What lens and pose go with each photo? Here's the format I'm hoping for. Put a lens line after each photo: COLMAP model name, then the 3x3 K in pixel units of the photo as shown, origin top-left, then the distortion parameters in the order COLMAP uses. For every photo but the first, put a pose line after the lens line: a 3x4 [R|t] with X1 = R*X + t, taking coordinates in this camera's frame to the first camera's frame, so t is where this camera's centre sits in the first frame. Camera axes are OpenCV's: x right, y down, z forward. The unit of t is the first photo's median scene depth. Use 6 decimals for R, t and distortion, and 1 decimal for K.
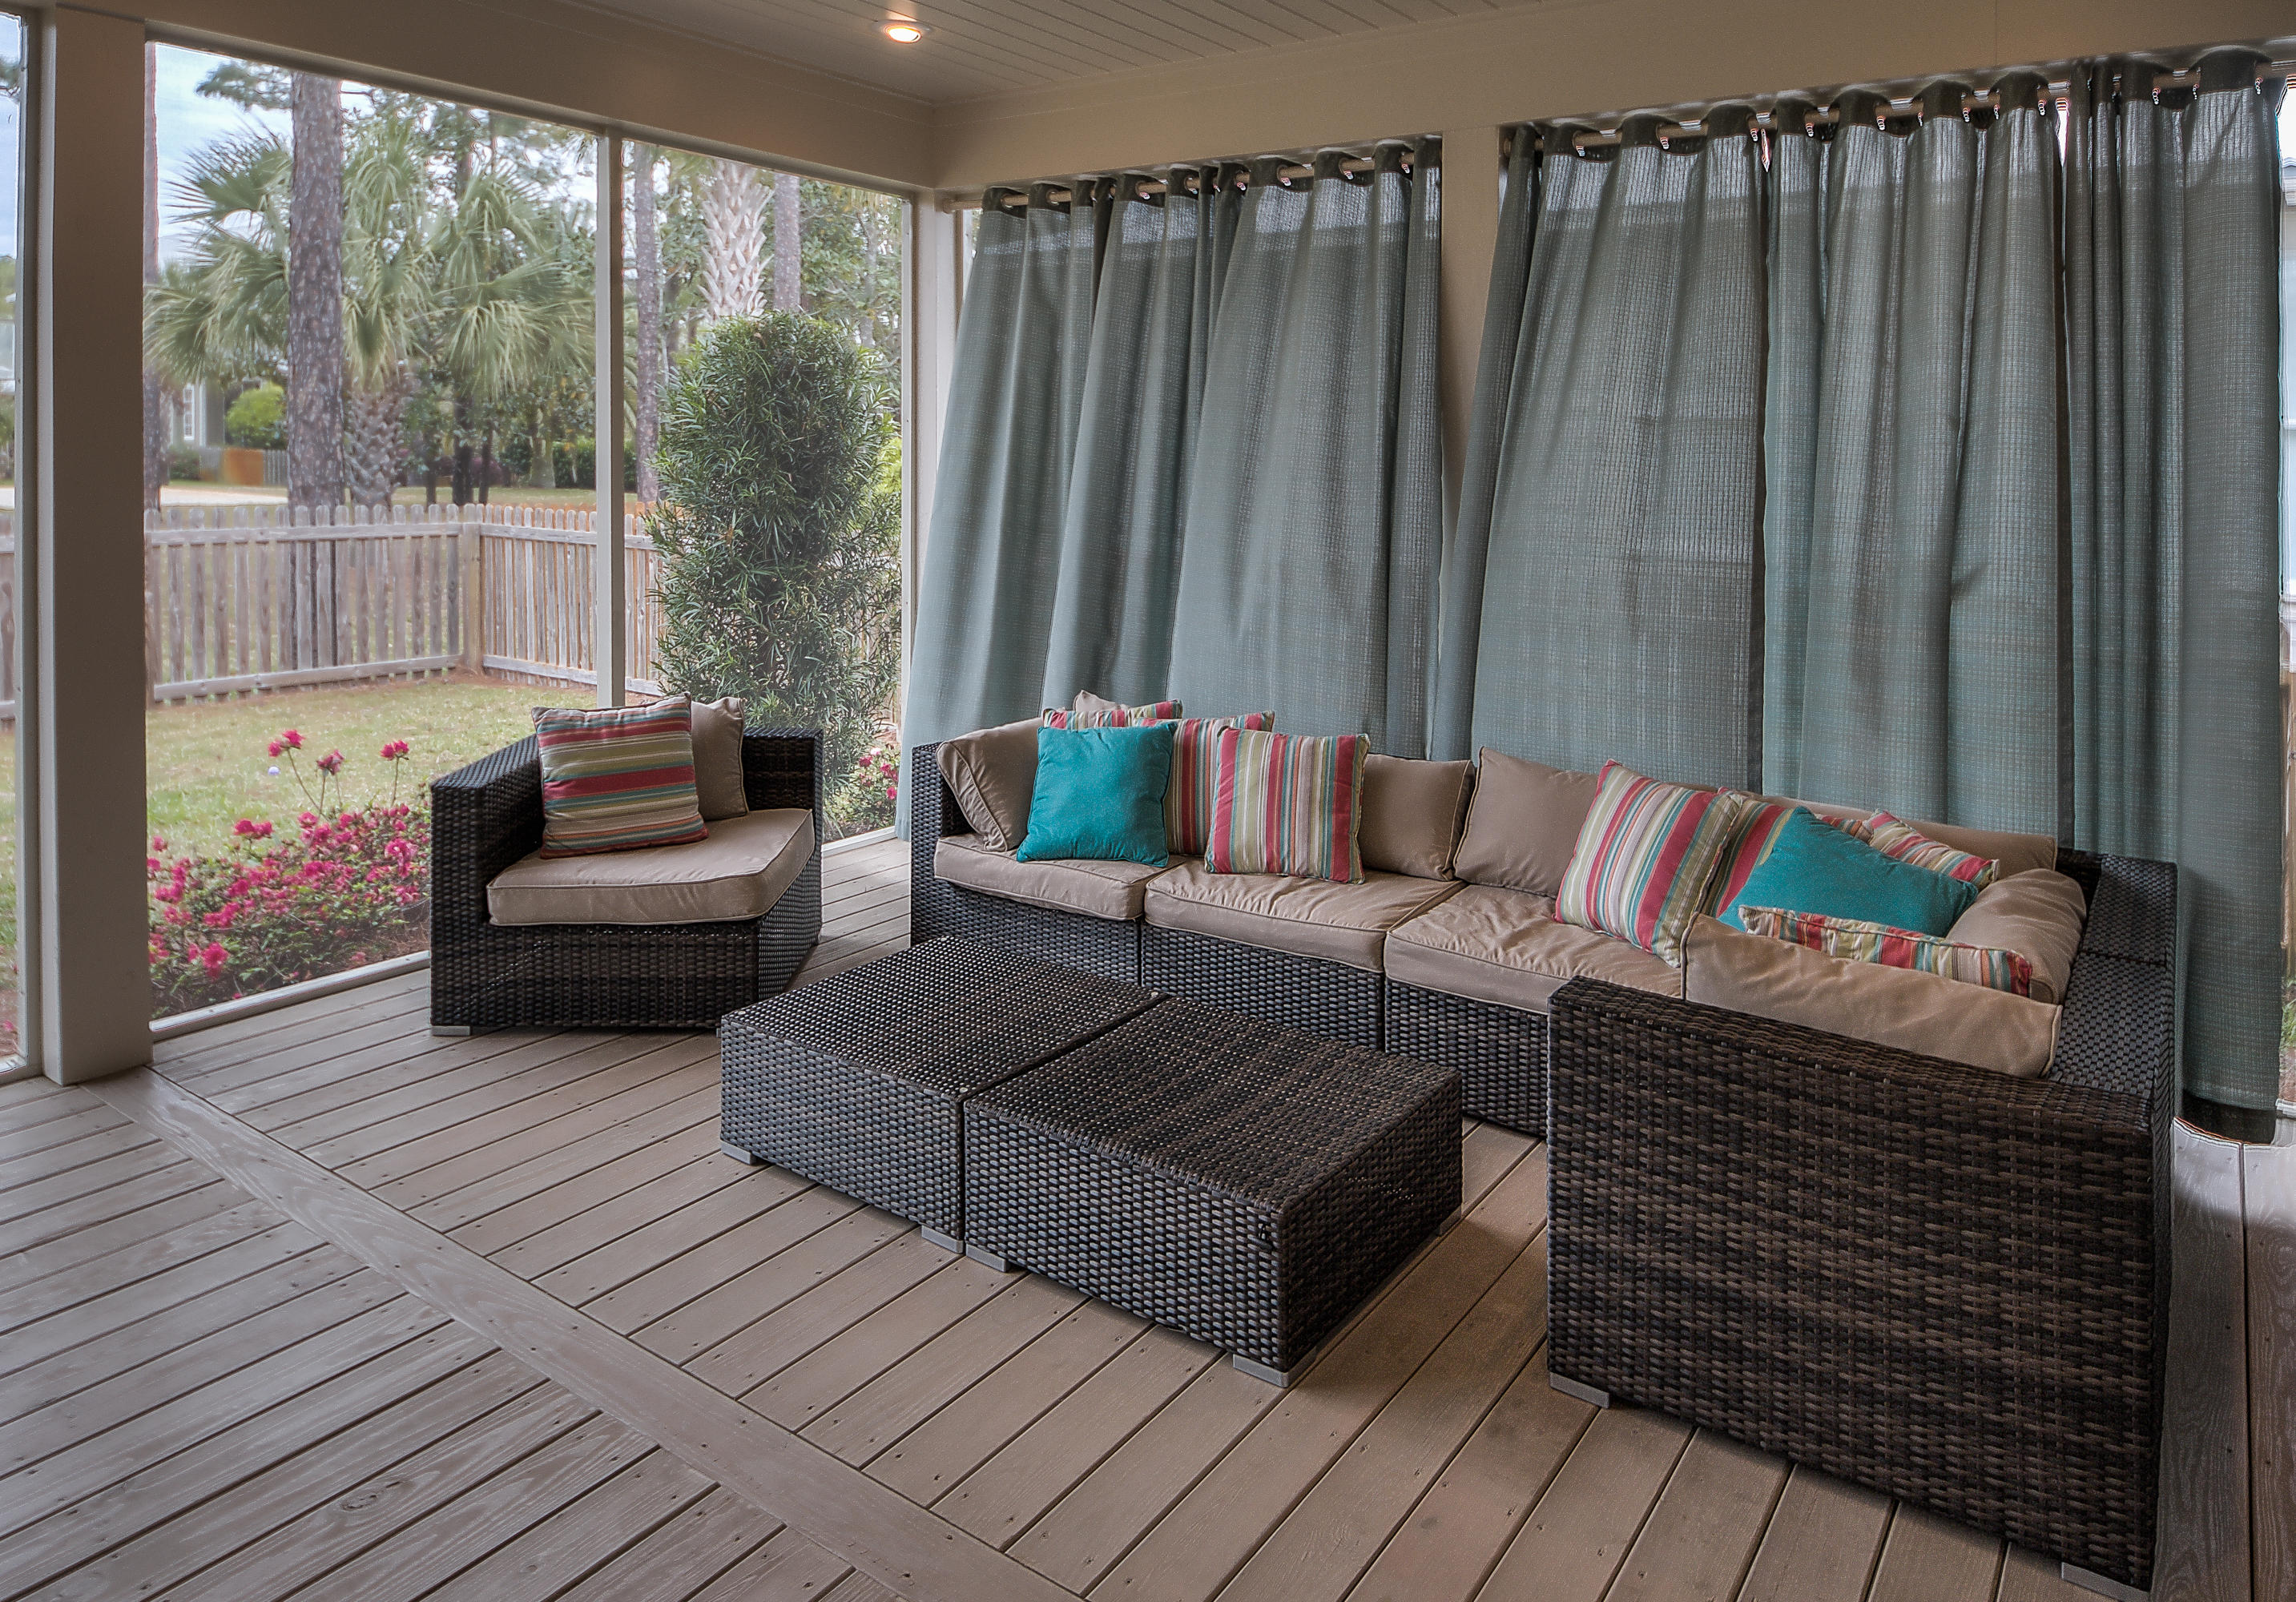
lens RADIAL K [[1452.4, 0, 1085.6], [0, 1452.4, 807.6], [0, 0, 1]] dist [0.001558, 0.000169]
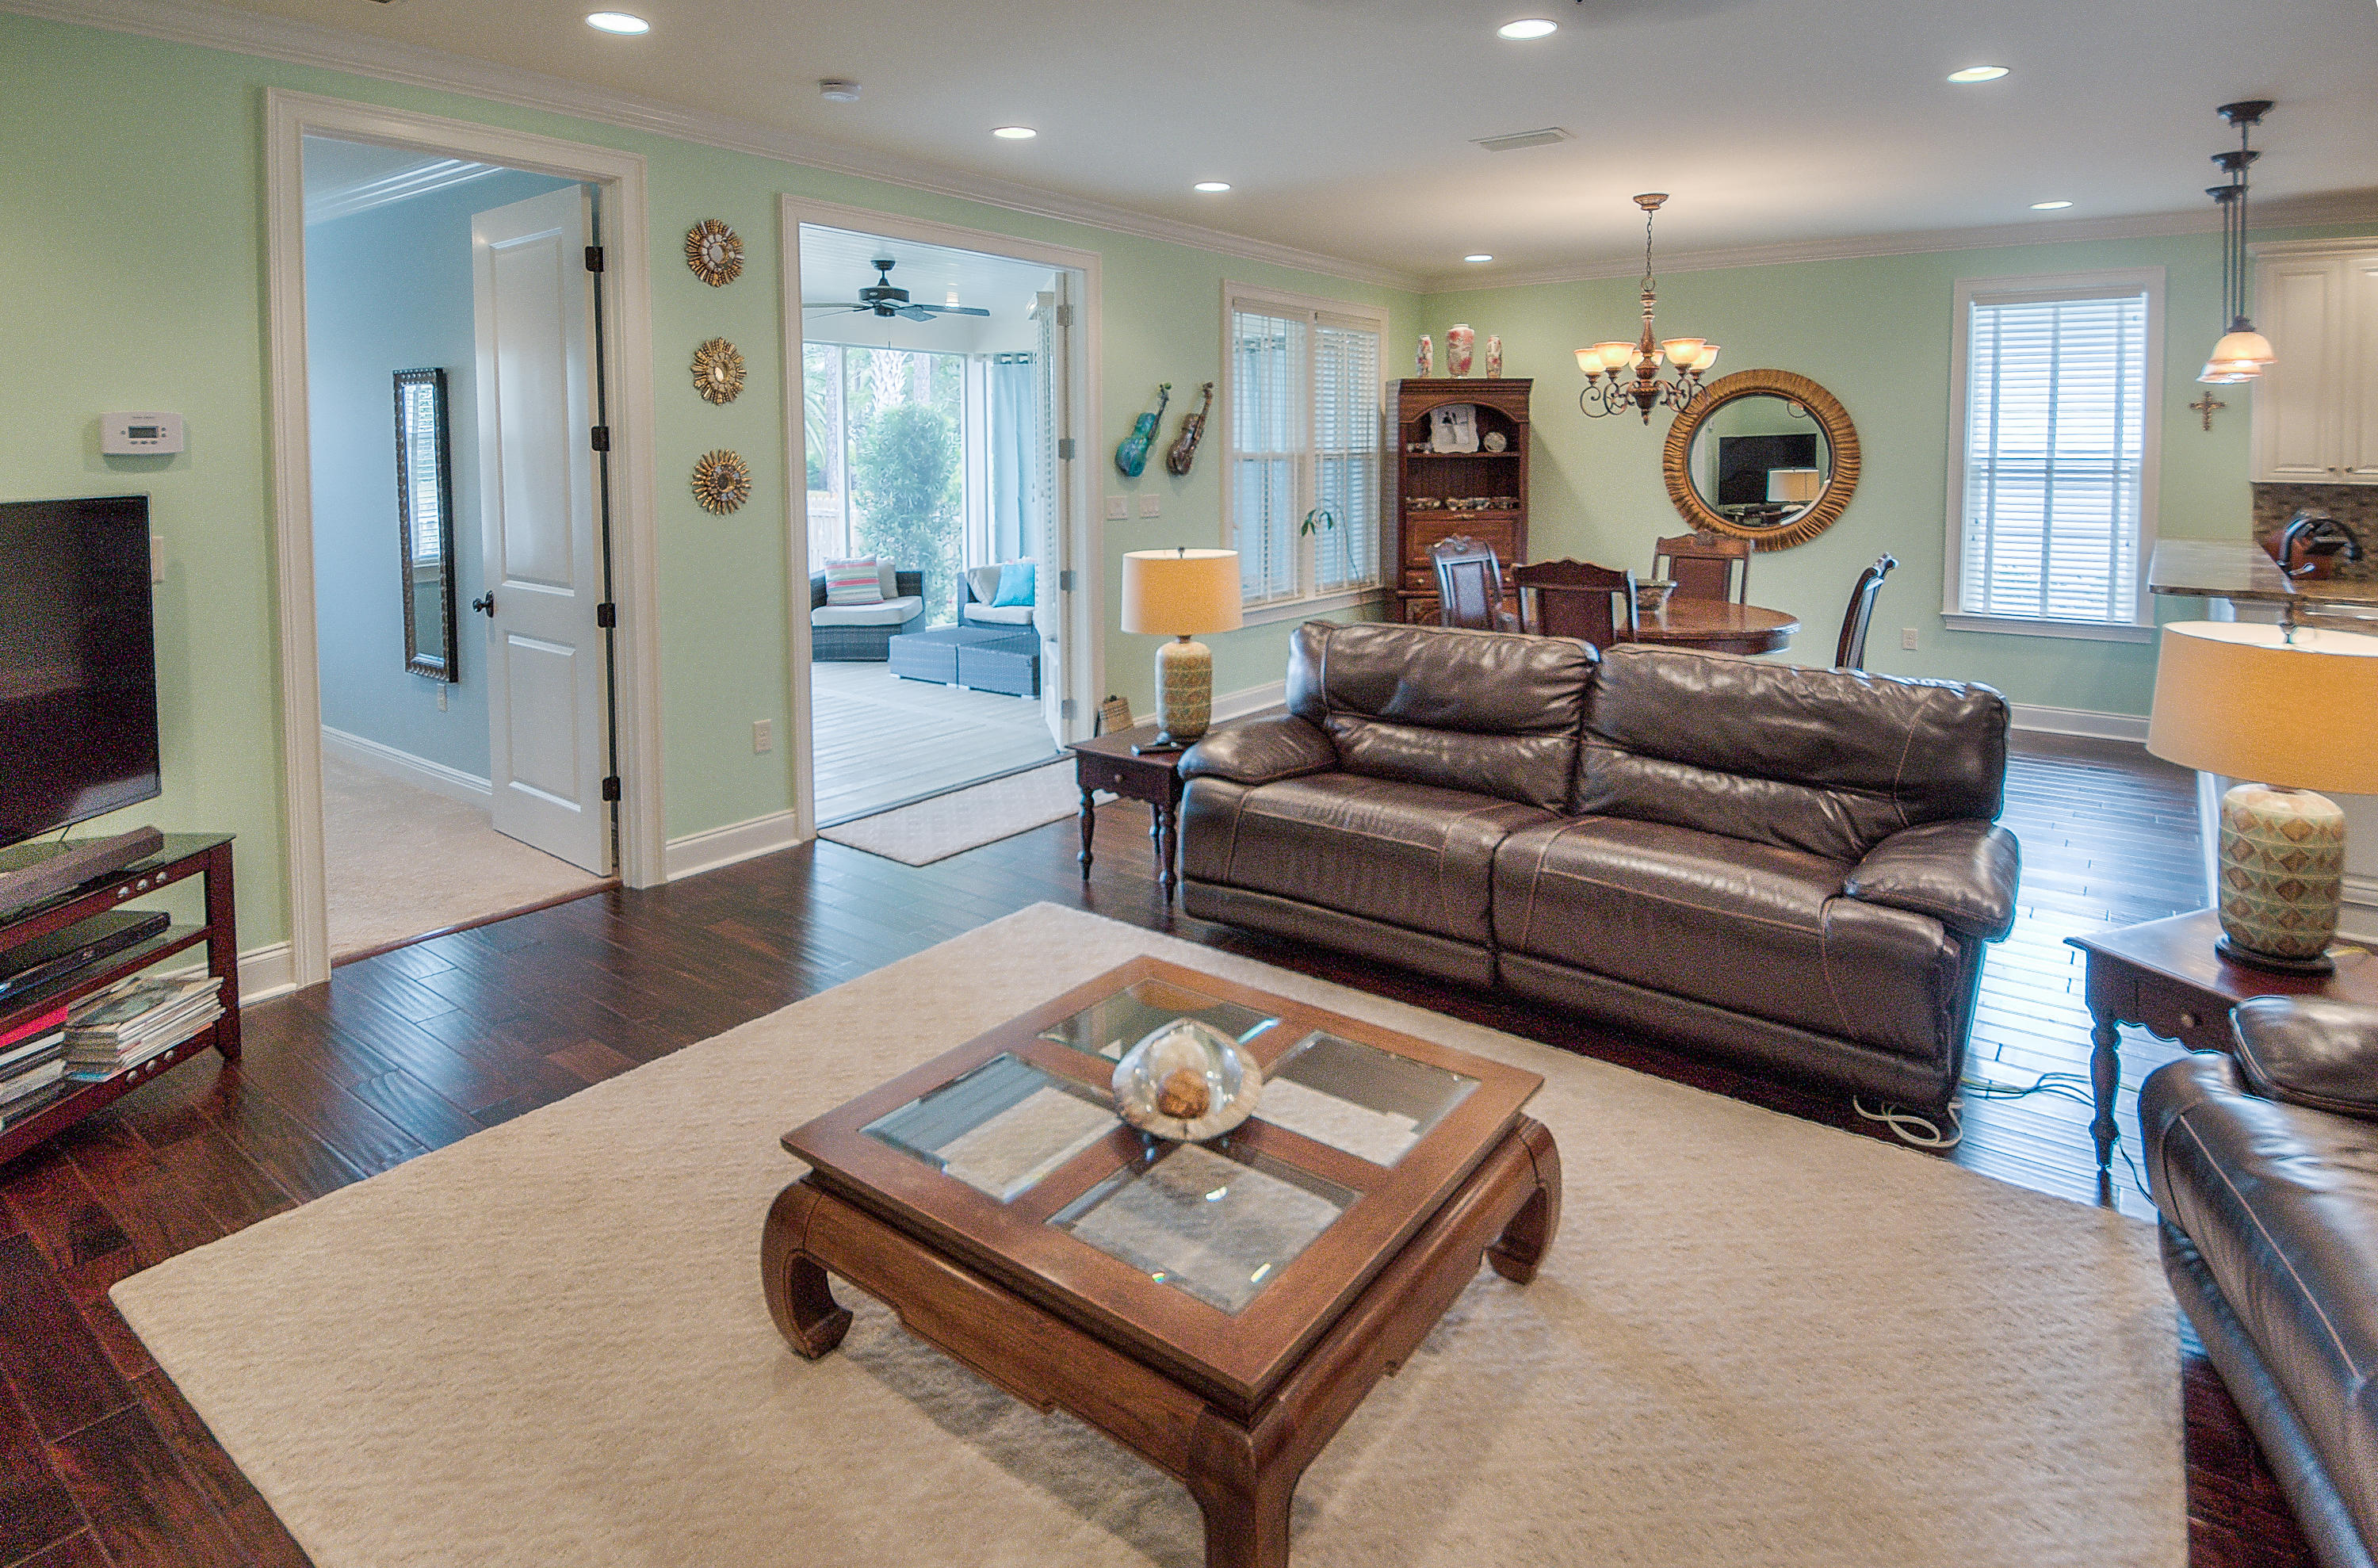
lens RADIAL K [[1238.4, 0, 1189.0], [0, 1238.4, 784.0], [0, 0, 1]] dist [0.048767, -0.045805]
pose [[0.999937, -0.009326, -0.006310, 0.288112], [0.009424, 0.999831, 0.015788, 0.283236], [0.006162, -0.015846, 0.999855, -1.185416]]
